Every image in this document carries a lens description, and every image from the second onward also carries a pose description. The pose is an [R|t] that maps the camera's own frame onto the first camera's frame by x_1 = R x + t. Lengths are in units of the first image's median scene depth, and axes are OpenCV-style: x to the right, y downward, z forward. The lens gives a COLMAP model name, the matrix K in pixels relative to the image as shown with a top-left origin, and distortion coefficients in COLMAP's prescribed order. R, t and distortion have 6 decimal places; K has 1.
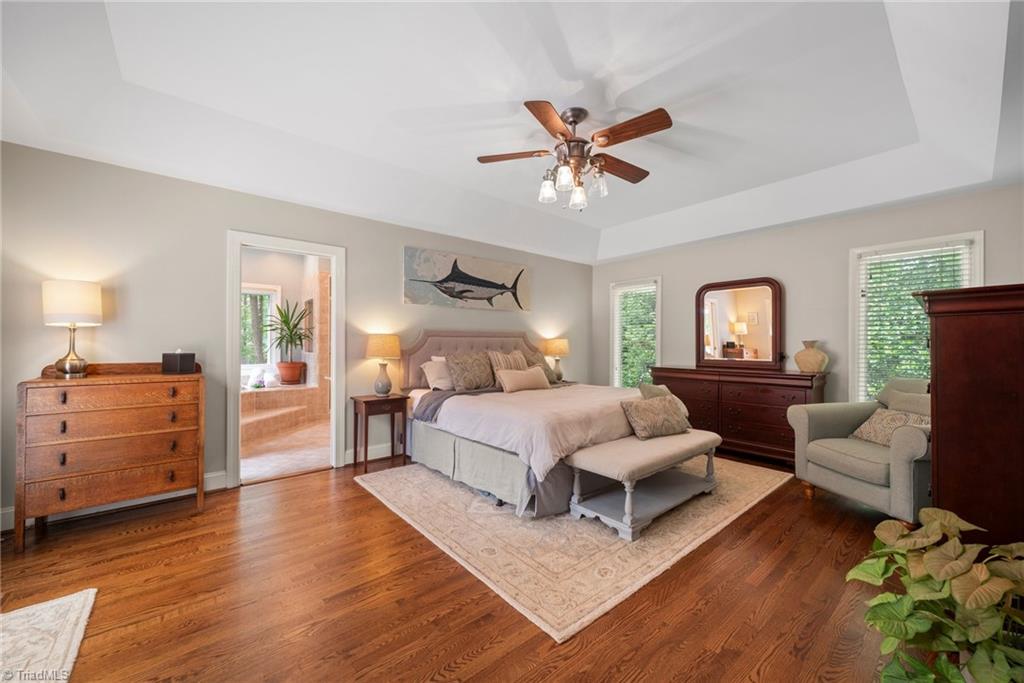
lens RADIAL K [[390.8, 0, 512.0], [0, 390.8, 341.5], [0, 0, 1]] dist [0.000751, 0.000009]
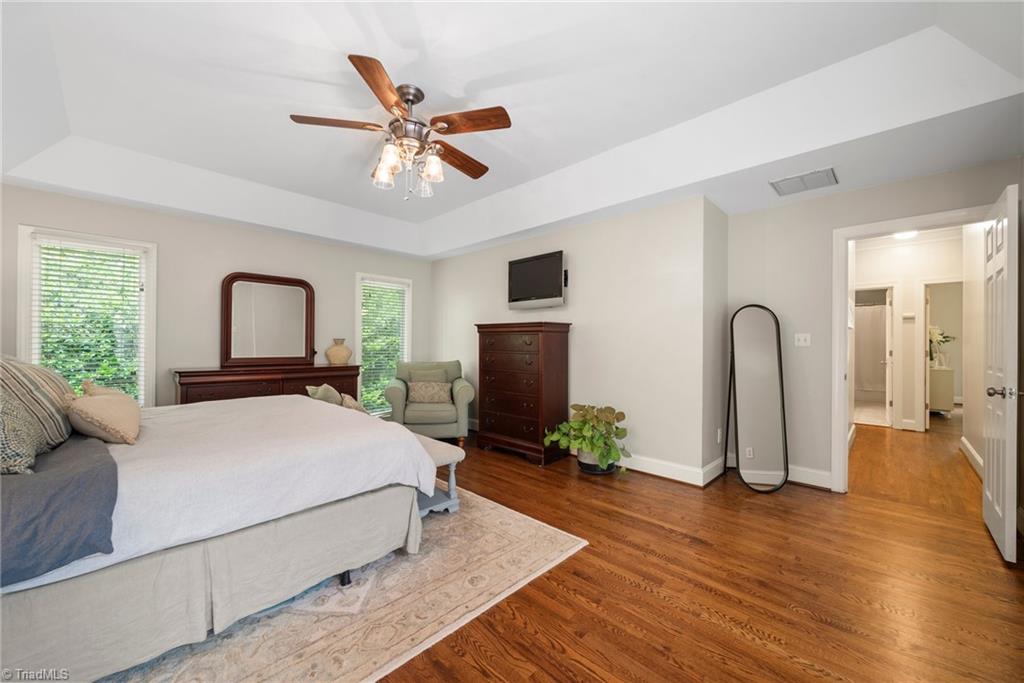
lens RADIAL K [[390.8, 0, 512.0], [0, 390.8, 341.5], [0, 0, 1]] dist [0.000751, 0.000009]
pose [[-0.101178, 0.001825, 0.994867, -0.787026], [-0.014392, 0.999891, -0.003298, 0.004634], [-0.994764, -0.014652, -0.101141, 0.854883]]
